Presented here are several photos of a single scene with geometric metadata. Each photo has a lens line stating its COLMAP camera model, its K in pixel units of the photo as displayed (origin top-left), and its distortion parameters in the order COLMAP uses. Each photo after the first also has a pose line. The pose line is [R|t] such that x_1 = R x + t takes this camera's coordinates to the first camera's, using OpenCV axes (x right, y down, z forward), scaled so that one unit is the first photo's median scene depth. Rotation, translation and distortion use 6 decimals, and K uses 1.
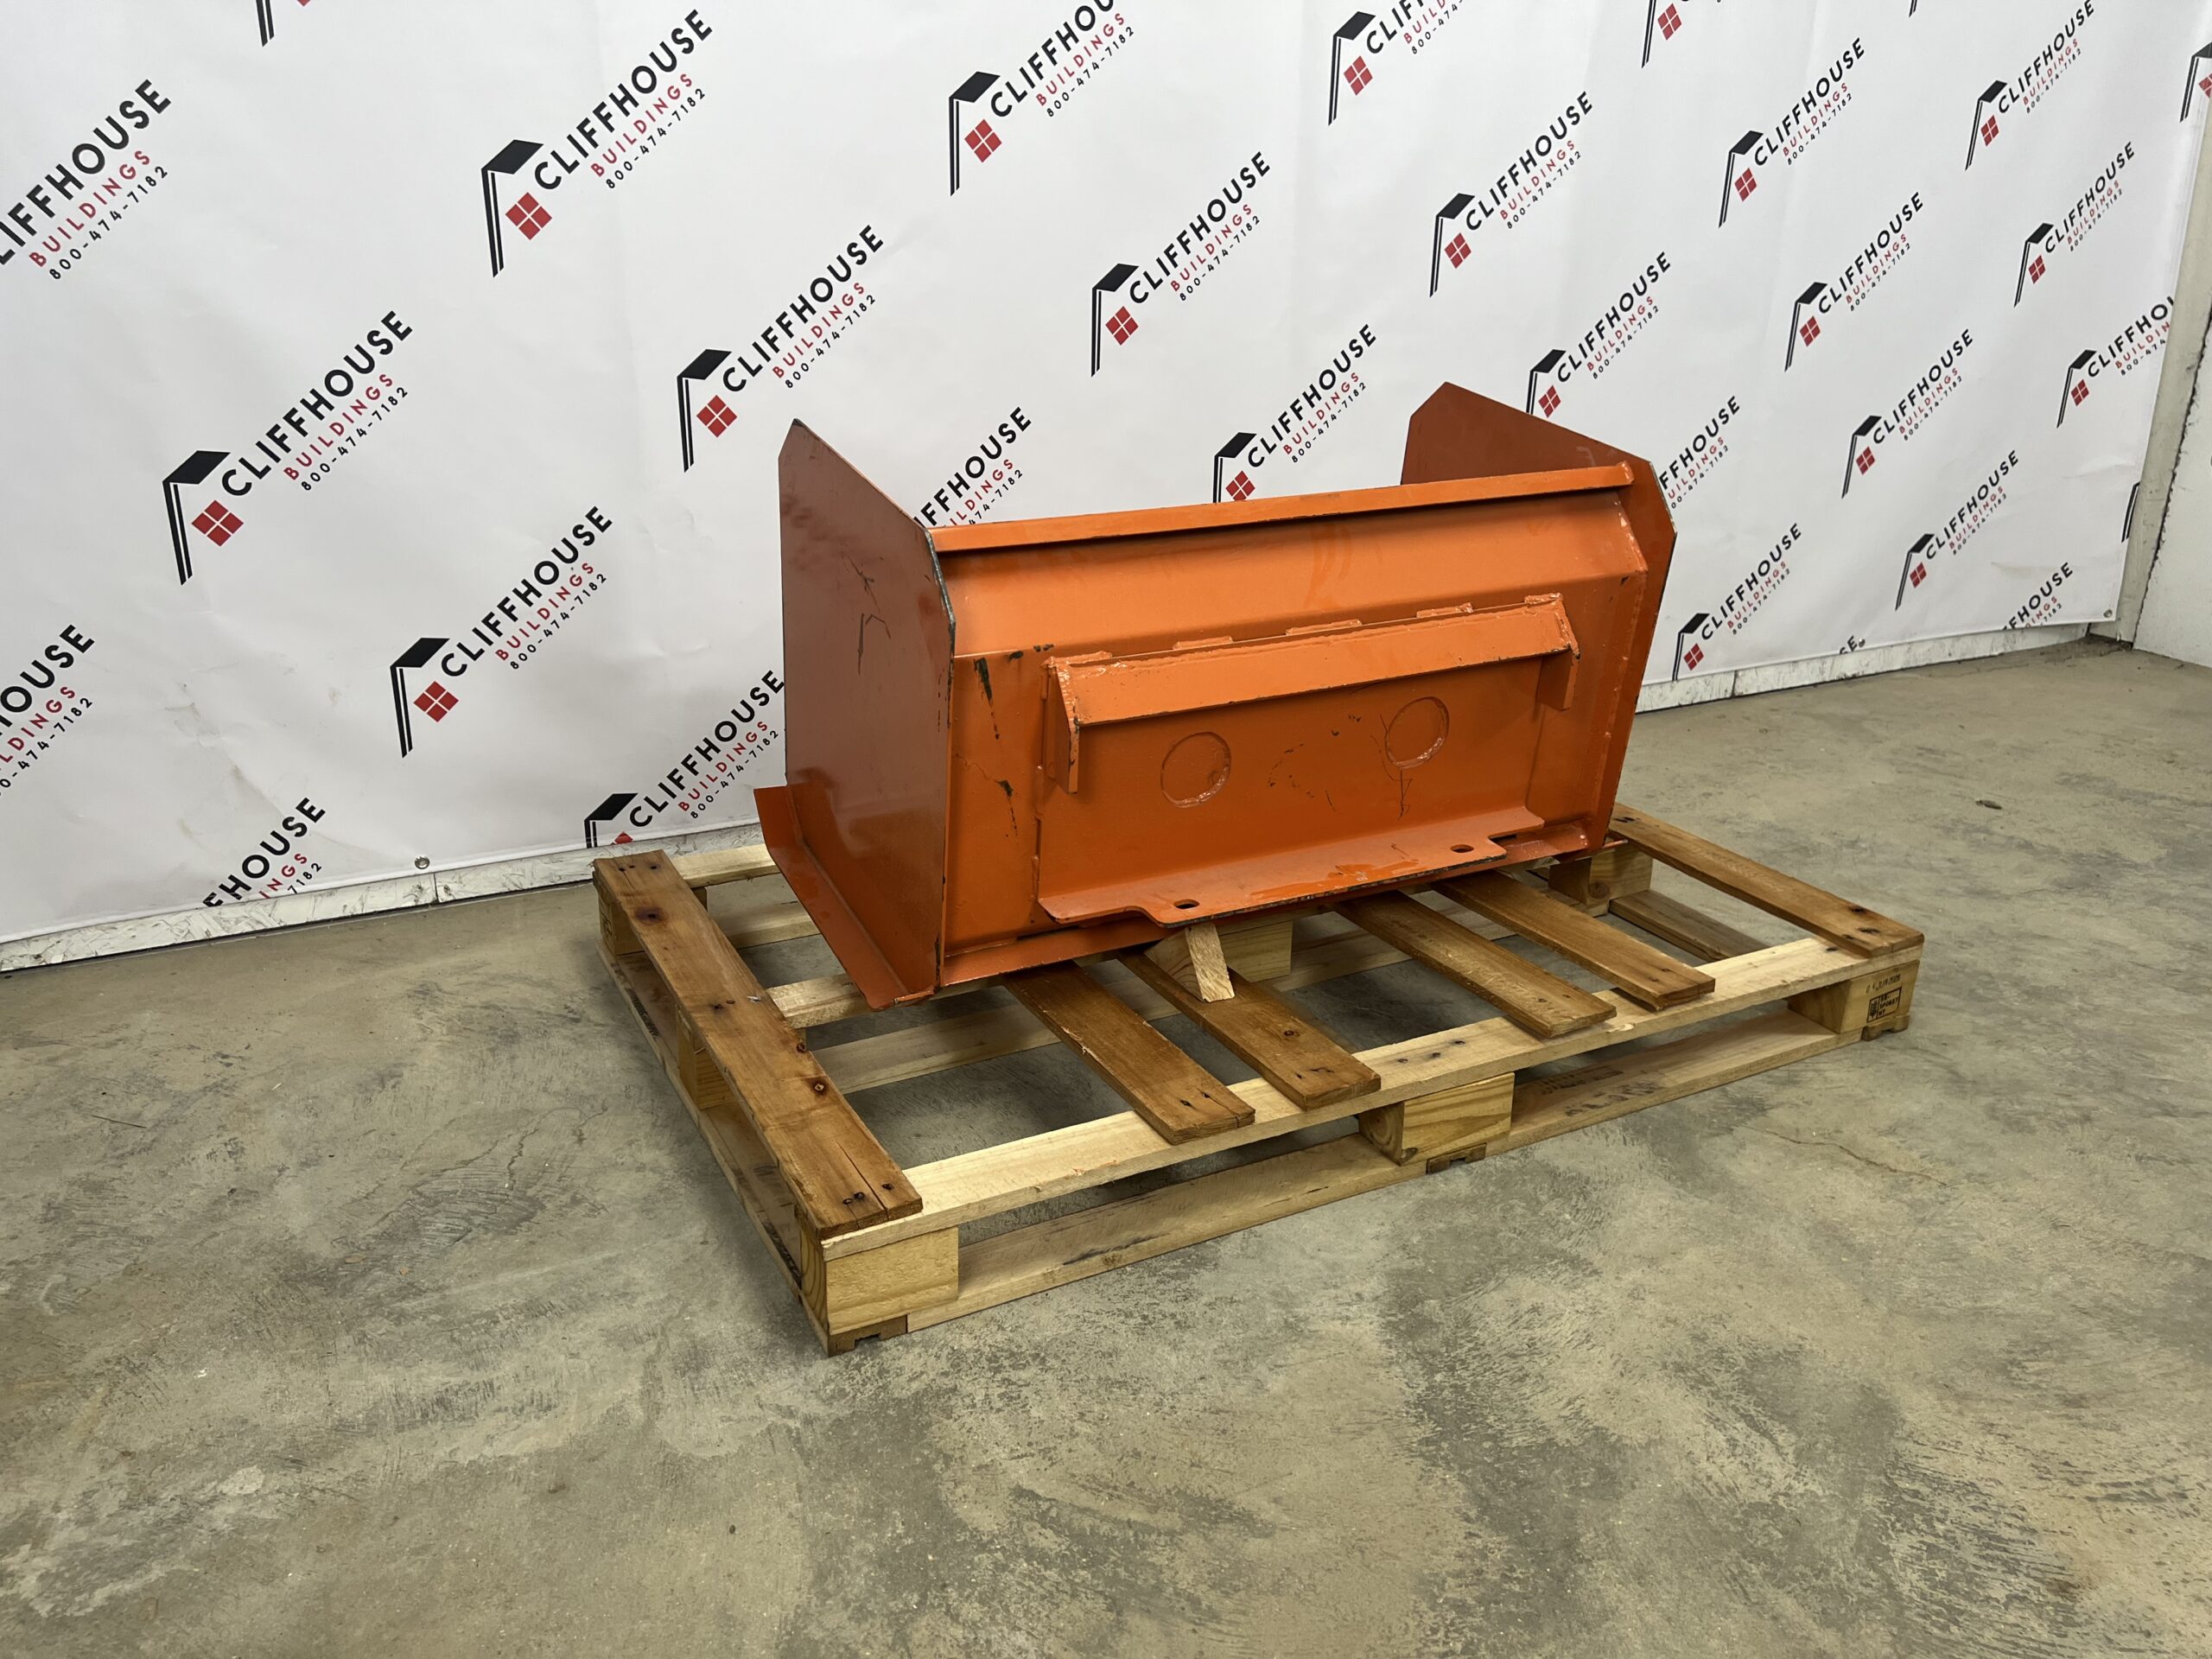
lens RADIAL K [[1661.2, 0, 1092.2], [0, 1661.2, 825.1], [0, 0, 1]] dist [0.052150, -0.067635]
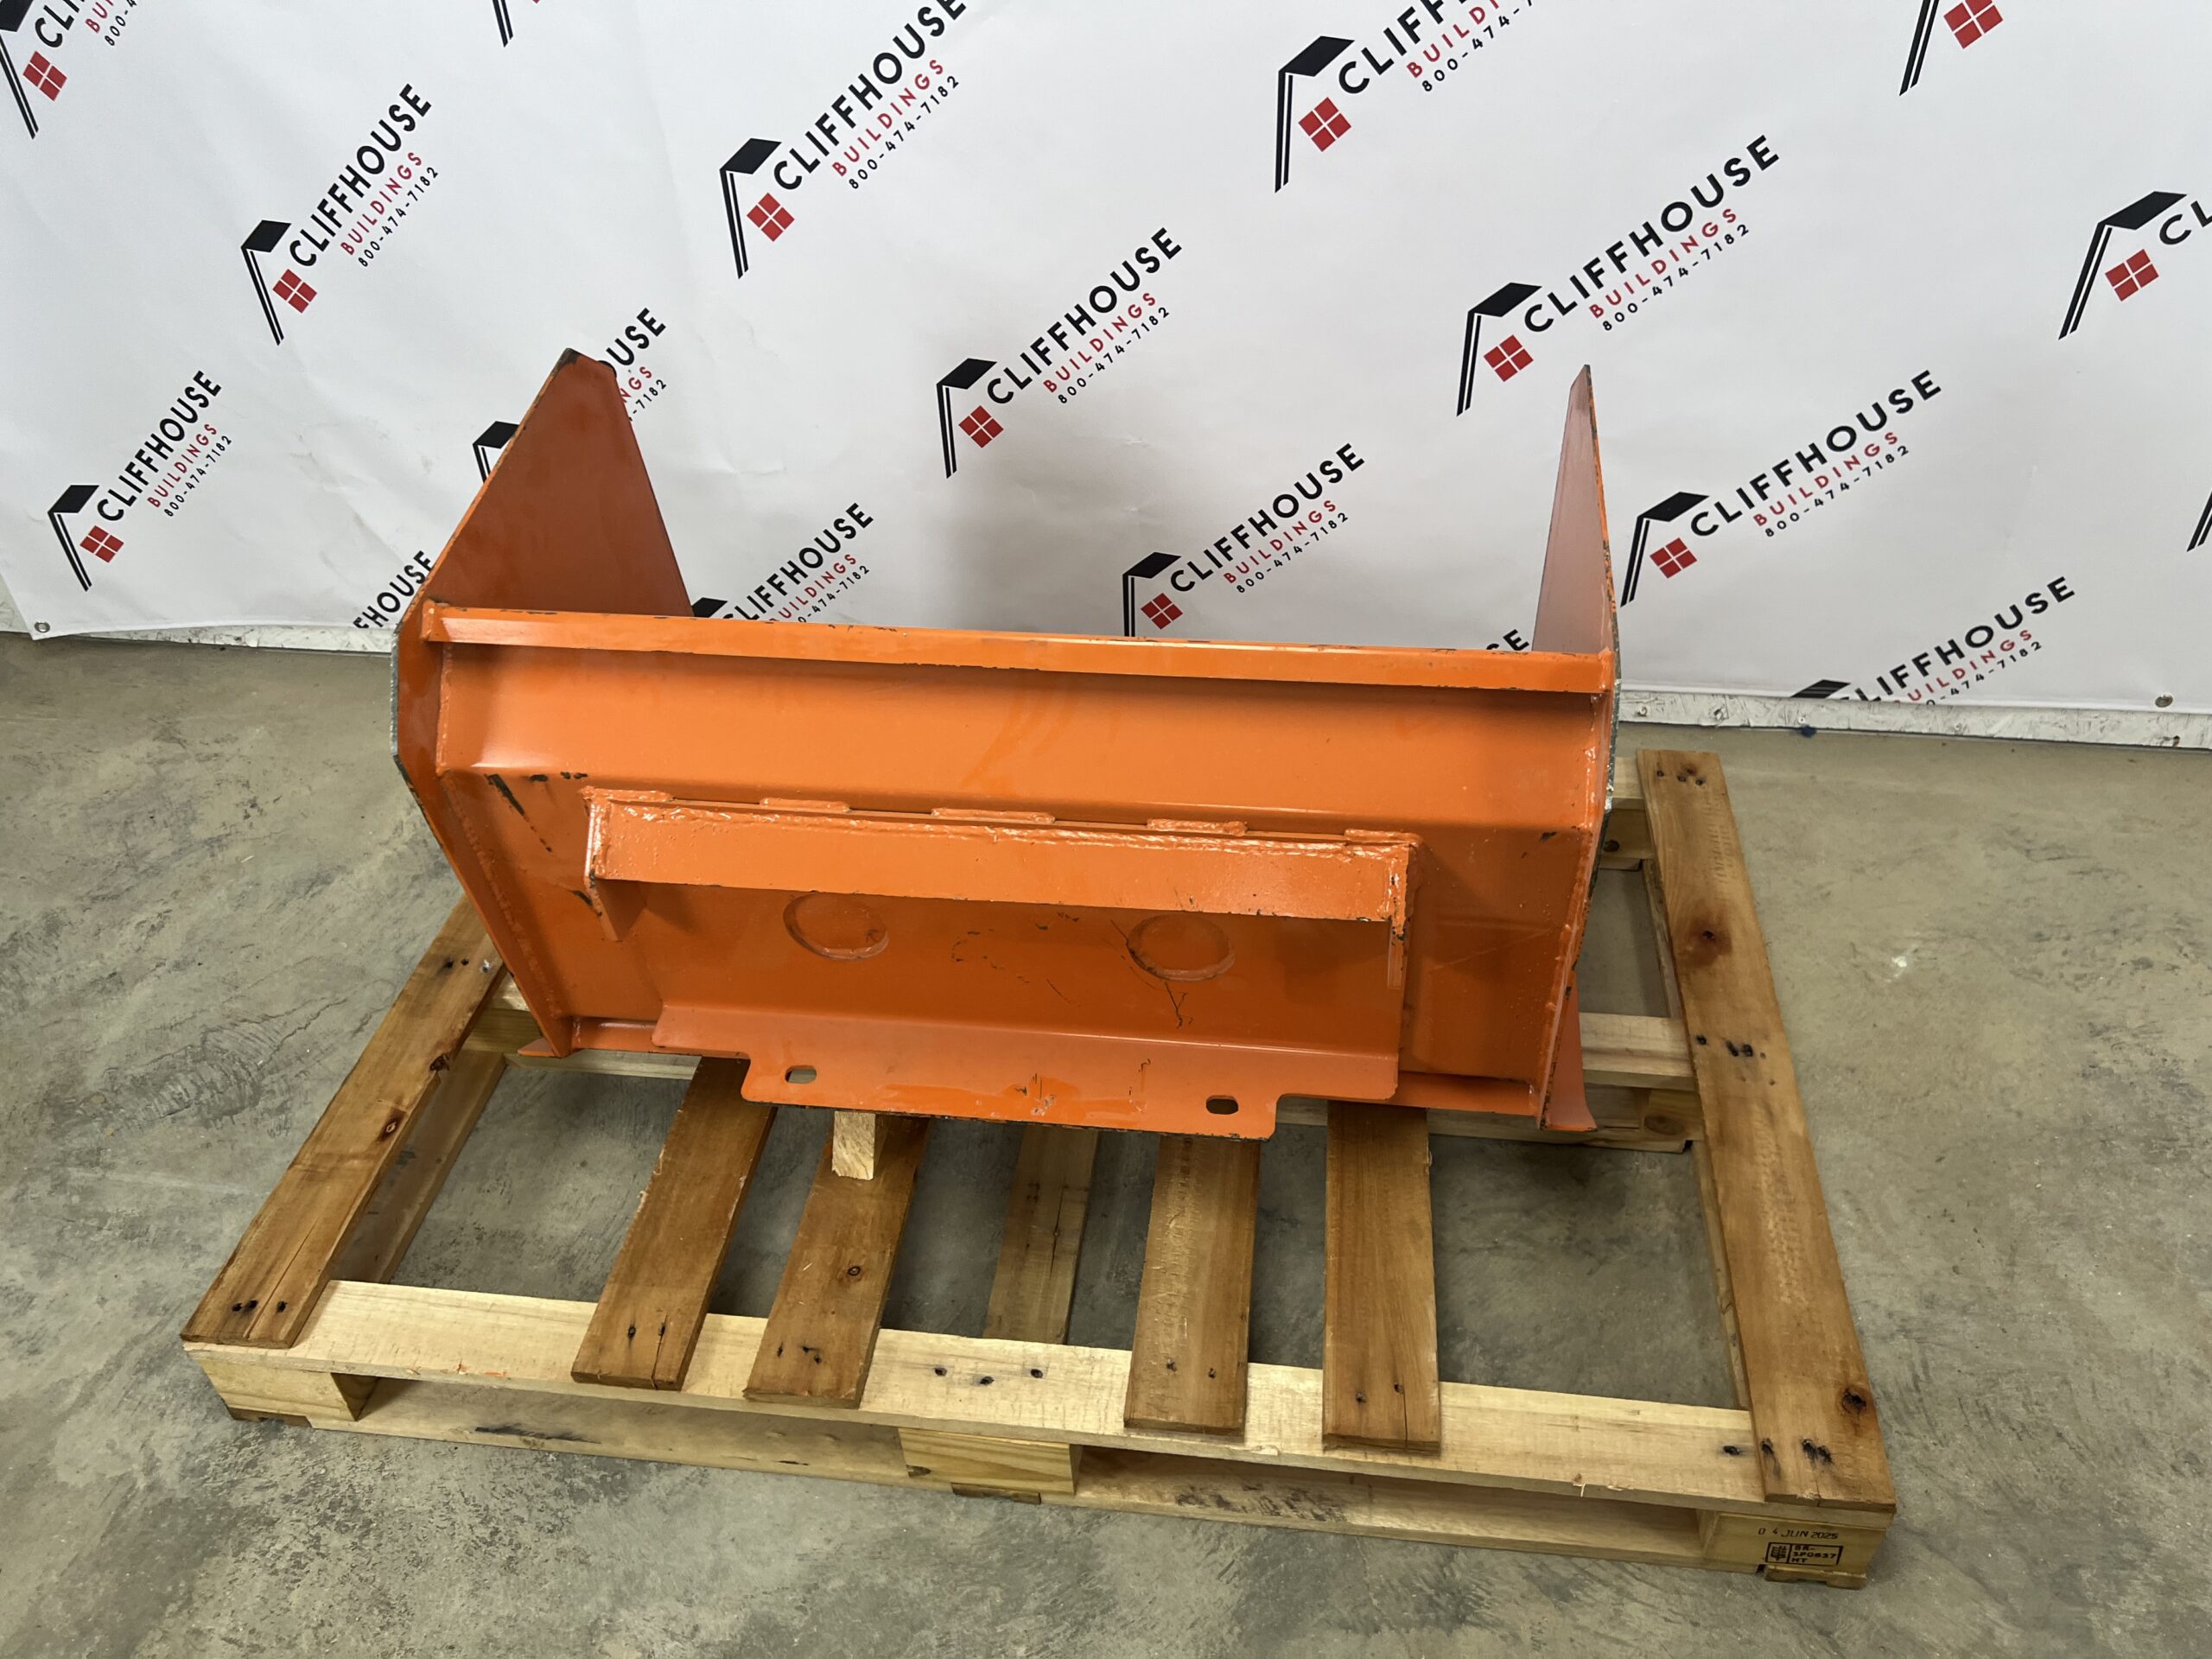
lens RADIAL K [[1666.3, 0, 1120.7], [0, 1666.3, 797.1], [0, 0, 1]] dist [0.044781, -0.053599]
pose [[0.821879, 0.327318, -0.466238, 0.441139], [-0.158938, 0.917702, 0.364091, -0.337758], [0.547041, -0.225136, 0.806263, 0.380268]]
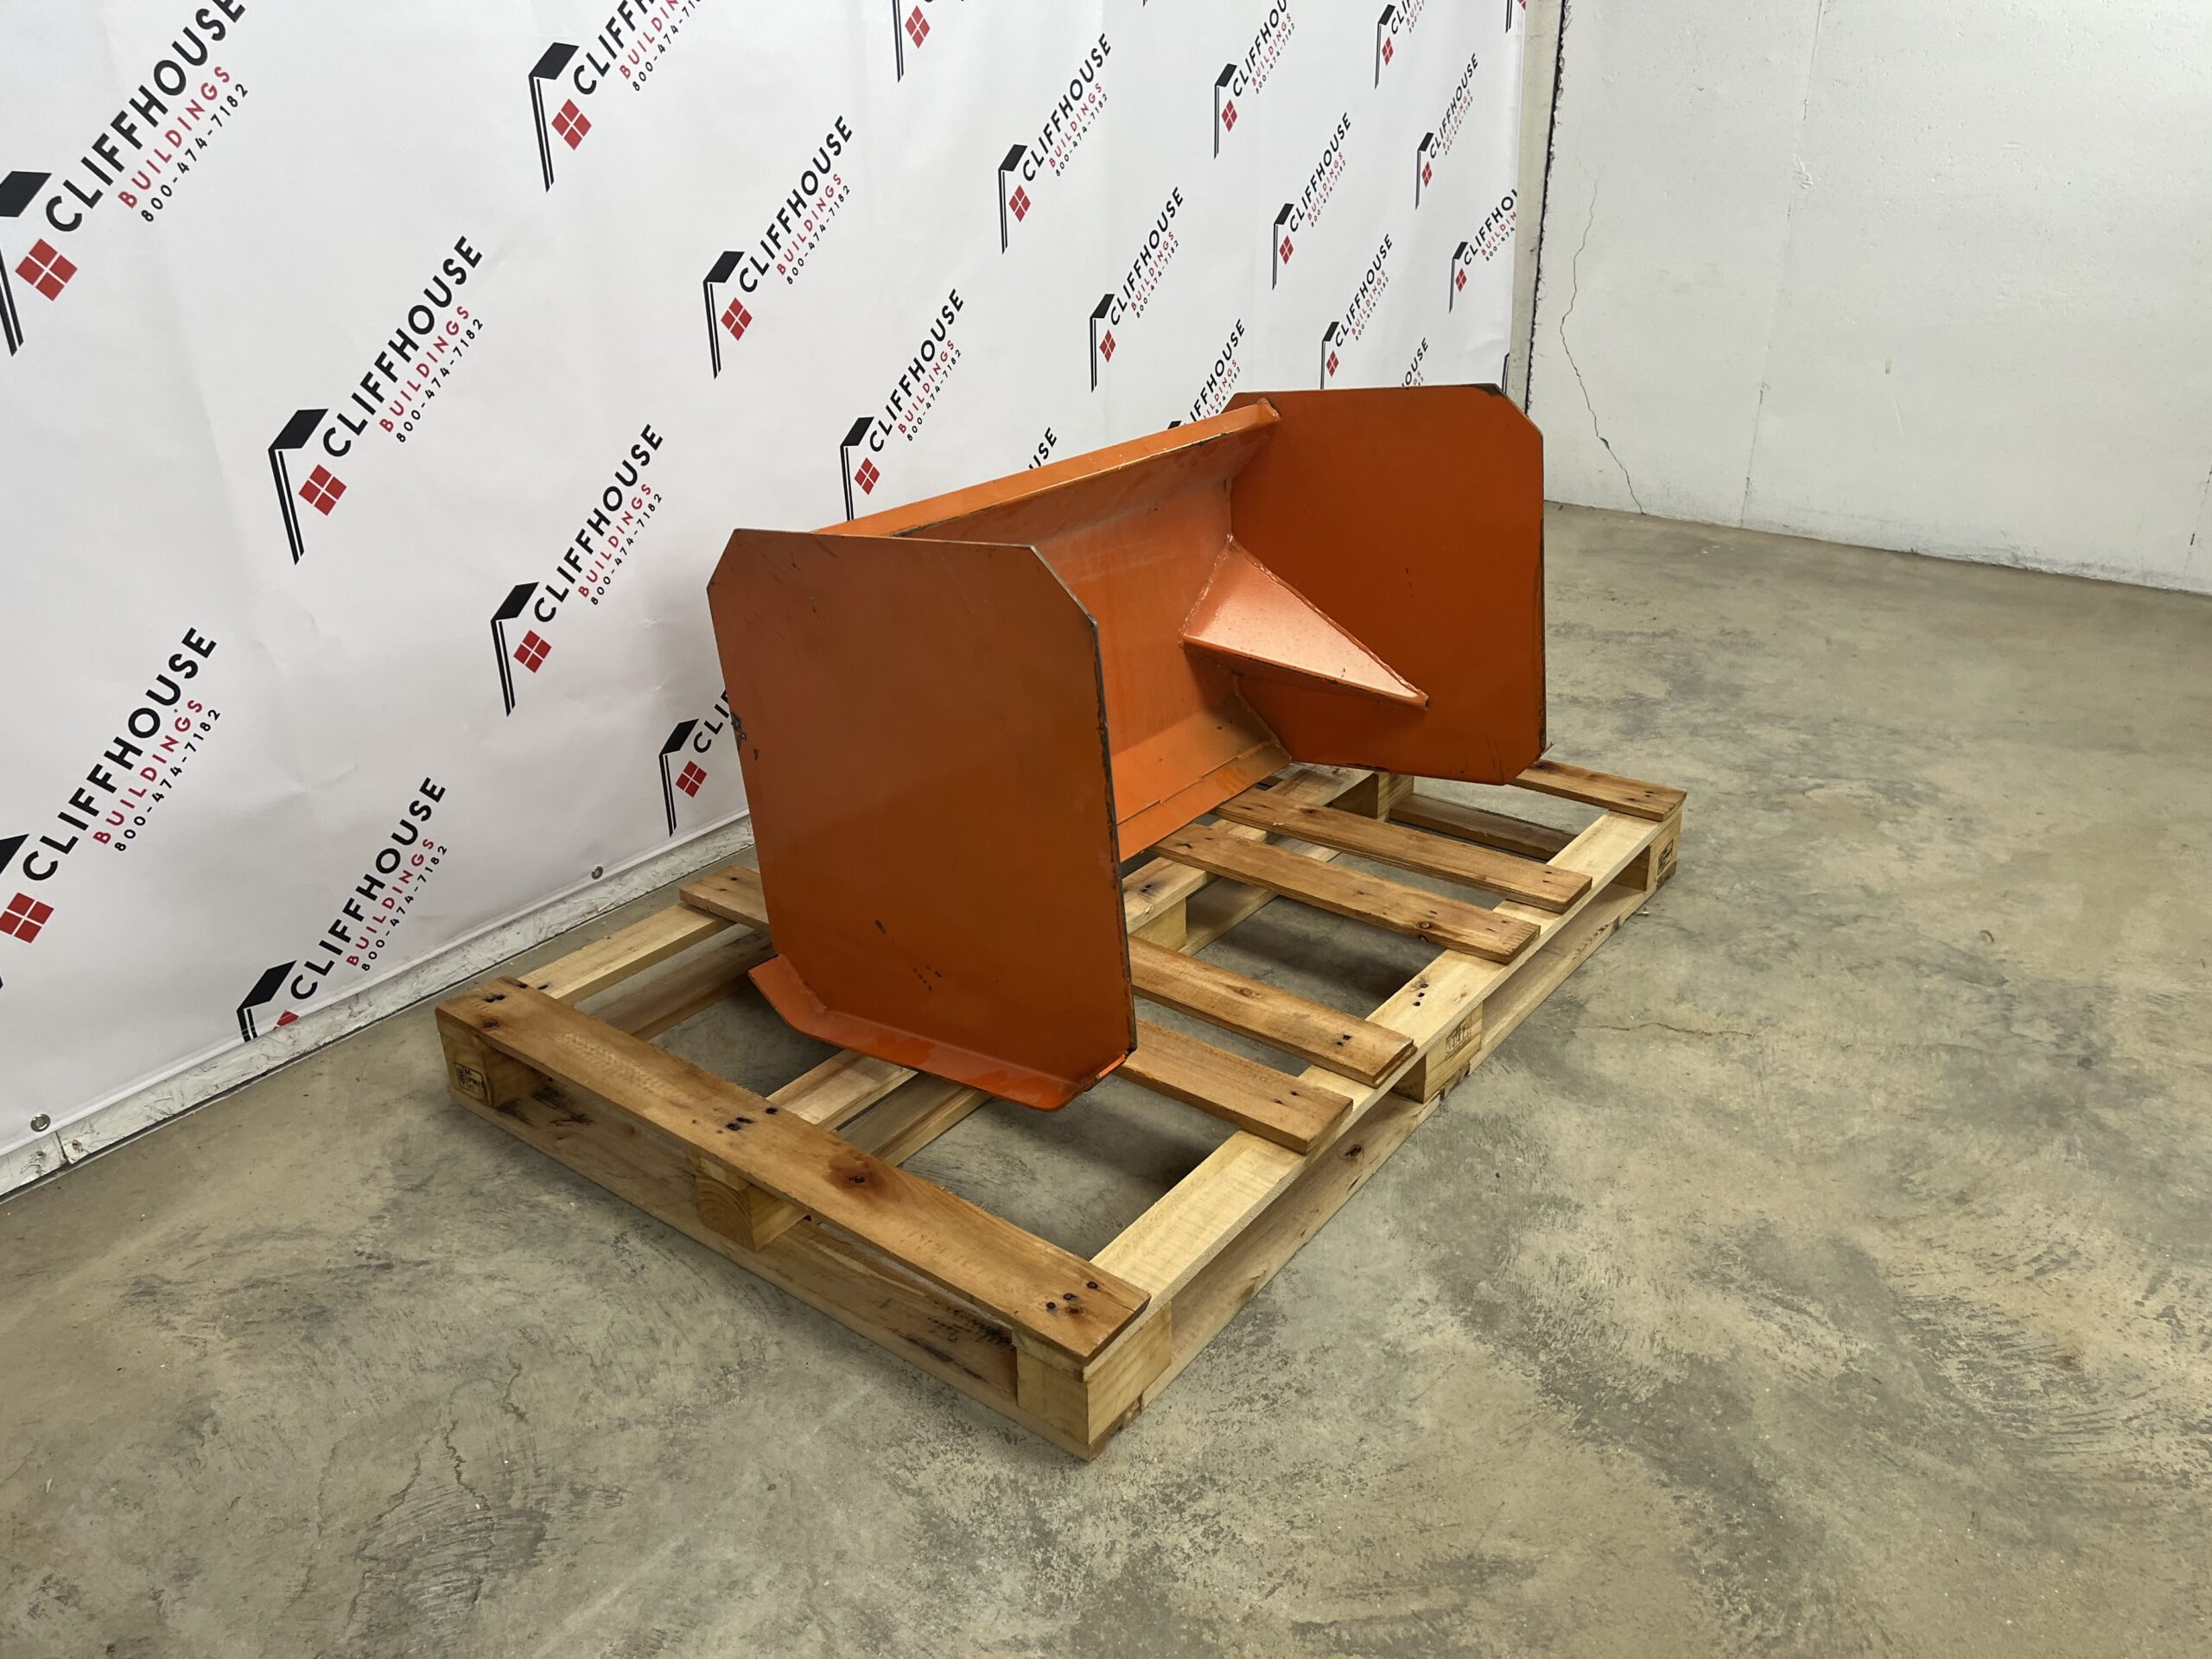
lens RADIAL K [[1665.3, 0, 1116.4], [0, 1665.3, 828.1], [0, 0, 1]] dist [0.041146, -0.041823]
pose [[0.887368, -0.215080, 0.407822, -0.271088], [0.183500, 0.976203, 0.115565, -0.117814], [-0.422973, -0.027713, 0.905718, 0.106698]]
